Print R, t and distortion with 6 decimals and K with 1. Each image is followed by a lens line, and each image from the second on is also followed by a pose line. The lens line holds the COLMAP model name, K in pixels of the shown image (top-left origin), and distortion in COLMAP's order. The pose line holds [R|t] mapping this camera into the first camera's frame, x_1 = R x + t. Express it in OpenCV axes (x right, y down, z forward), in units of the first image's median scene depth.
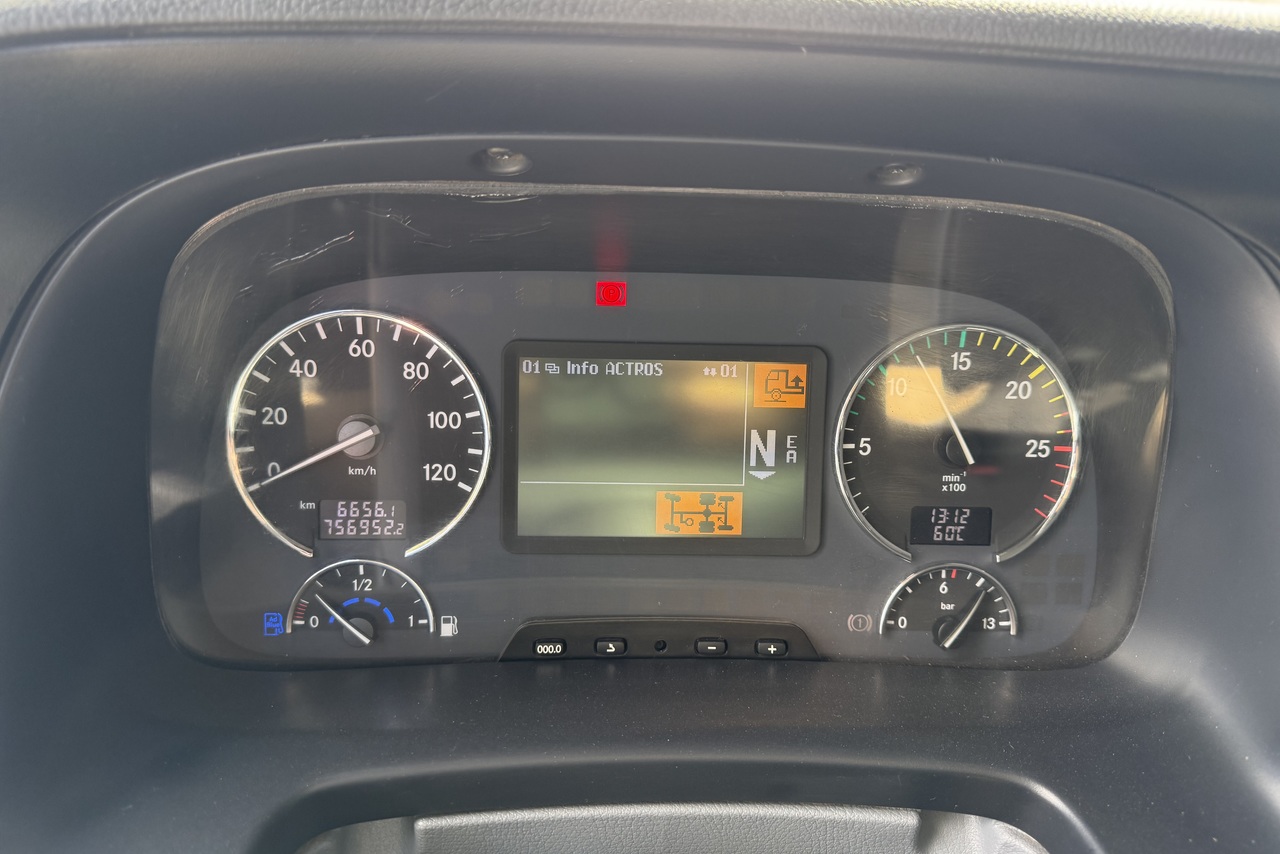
lens RADIAL K [[890.3, 0, 641.5], [0, 890.3, 422.4], [0, 0, 1]] dist [0.027300, -0.023200]
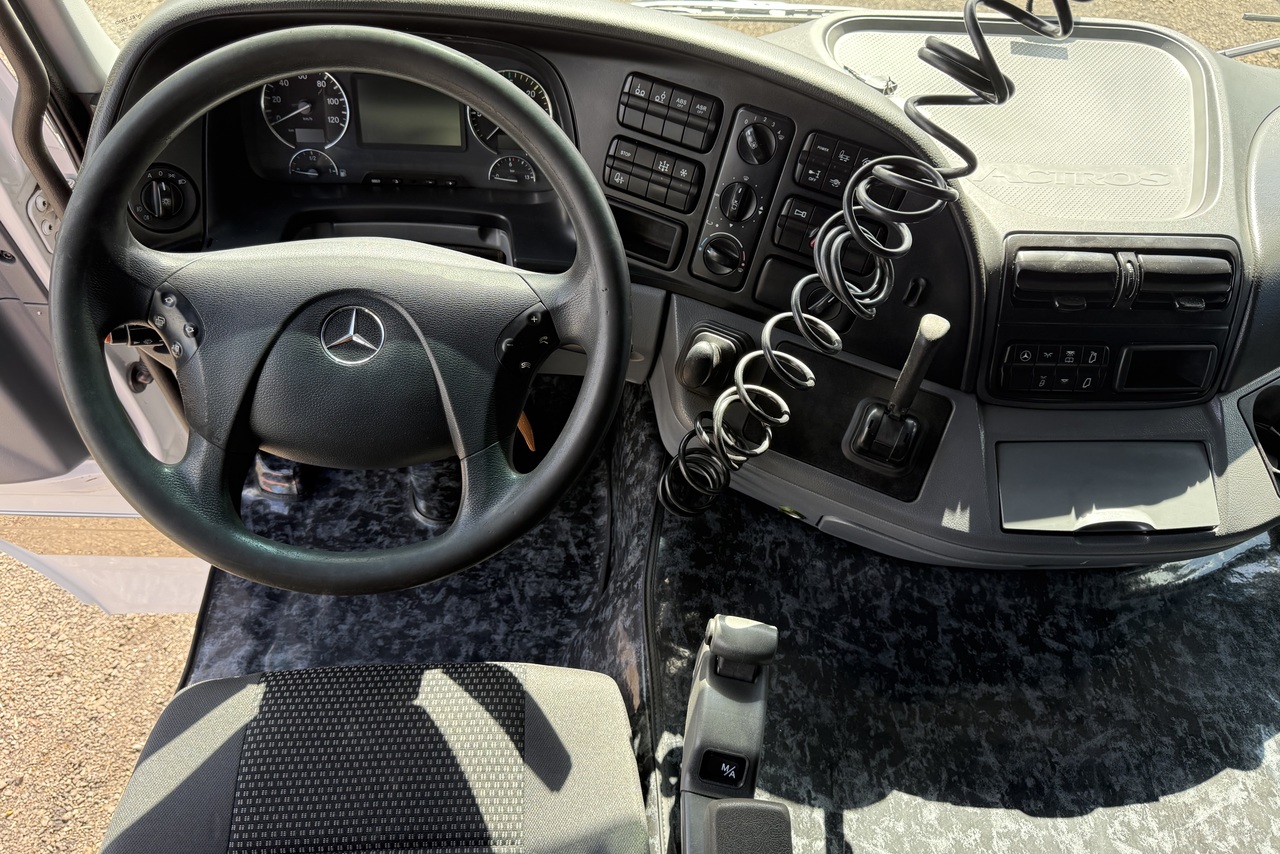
lens RADIAL K [[890.3, 0, 640.8], [0, 890.3, 423.6], [0, 0, 1]] dist [0.027300, -0.023200]
pose [[0.999500, 0.022677, -0.022051, 0.904656], [-0.012496, 0.923514, 0.383360, -0.168859], [0.029058, -0.382893, 0.923336, -2.165378]]
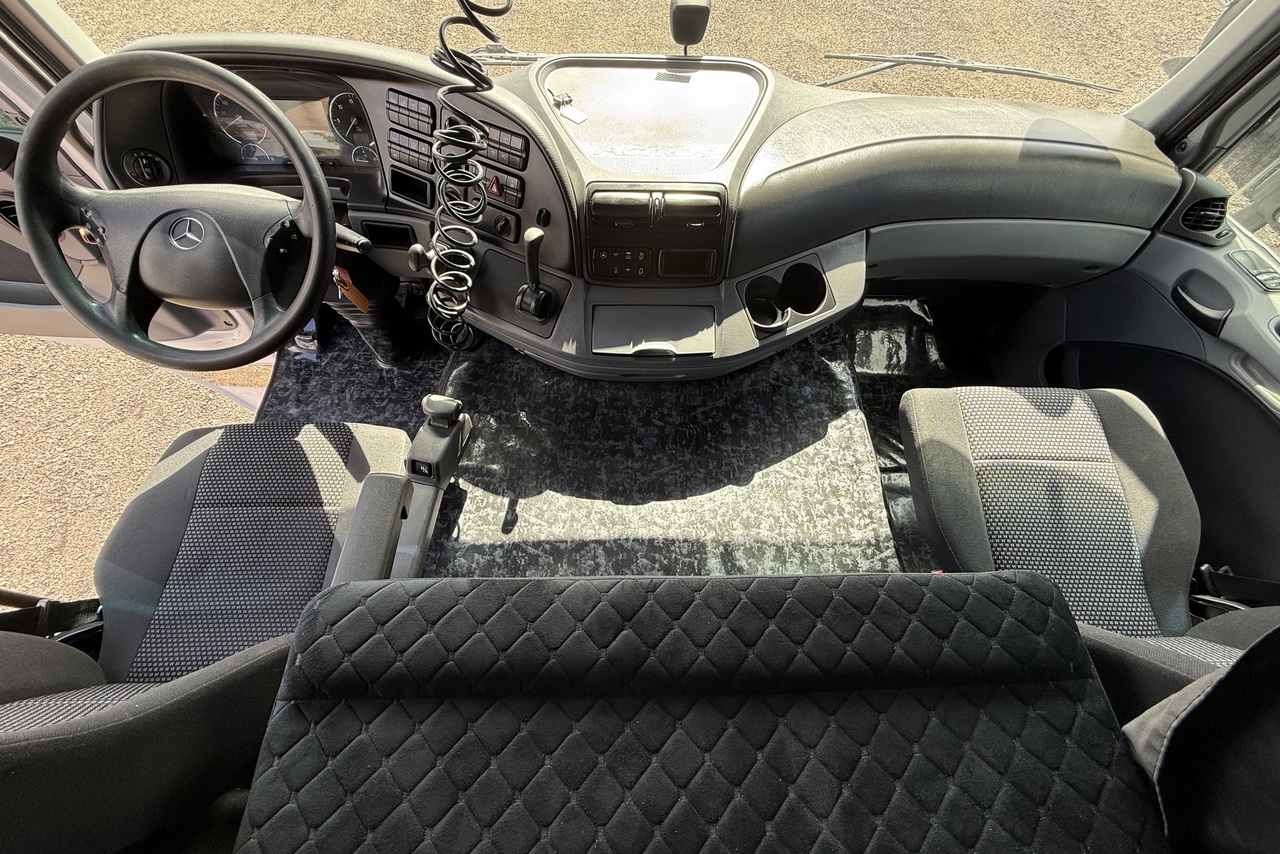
lens RADIAL K [[500.2, 0, 641.3], [0, 500.2, 422.2], [0, 0, 1]] dist [0.004346, -0.001860]
pose [[0.996304, 0.041931, -0.074963, 2.722181], [0.002925, 0.855676, 0.517503, 0.072726], [0.085844, -0.515810, 0.852391, -2.348244]]
